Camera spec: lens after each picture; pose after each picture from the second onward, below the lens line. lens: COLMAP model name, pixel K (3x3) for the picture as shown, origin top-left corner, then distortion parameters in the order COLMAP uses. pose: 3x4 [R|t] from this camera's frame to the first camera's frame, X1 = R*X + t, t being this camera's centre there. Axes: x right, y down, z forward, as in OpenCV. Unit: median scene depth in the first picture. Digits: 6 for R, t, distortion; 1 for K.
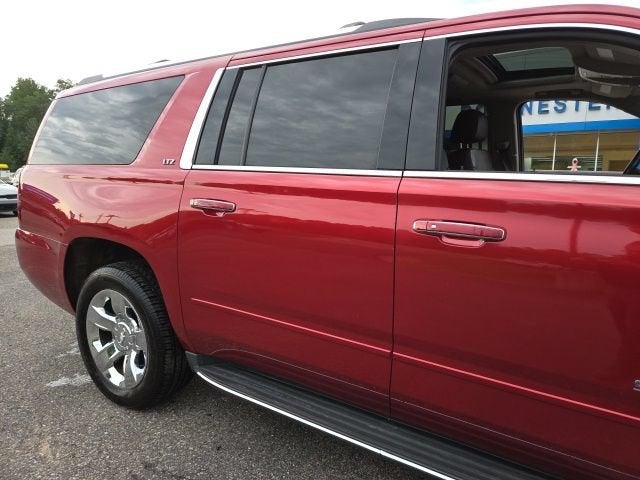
lens RADIAL K [[496.4, 0, 310.5], [0, 496.4, 253.7], [0, 0, 1]] dist [-0.035067, 0.000028]
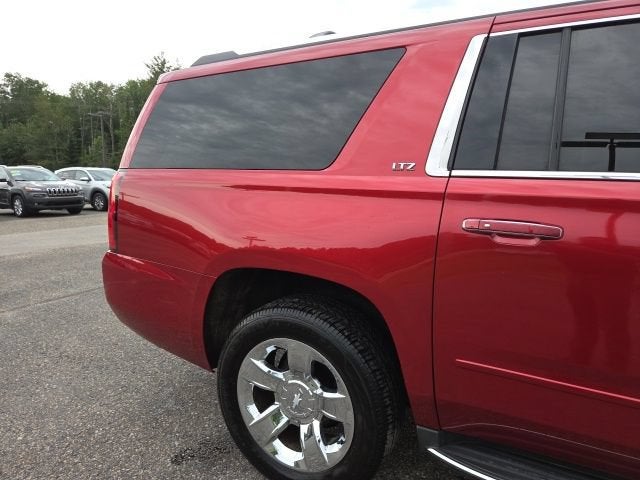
lens RADIAL K [[434.8, 0, 320.0], [0, 434.8, 240.0], [0, 0, 1]] dist [0.028713, -0.004222]
pose [[0.989081, -0.035251, 0.143097, -0.419057], [0.036028, 0.999347, -0.002840, -0.068303], [-0.142903, 0.007964, 0.989705, 0.327115]]
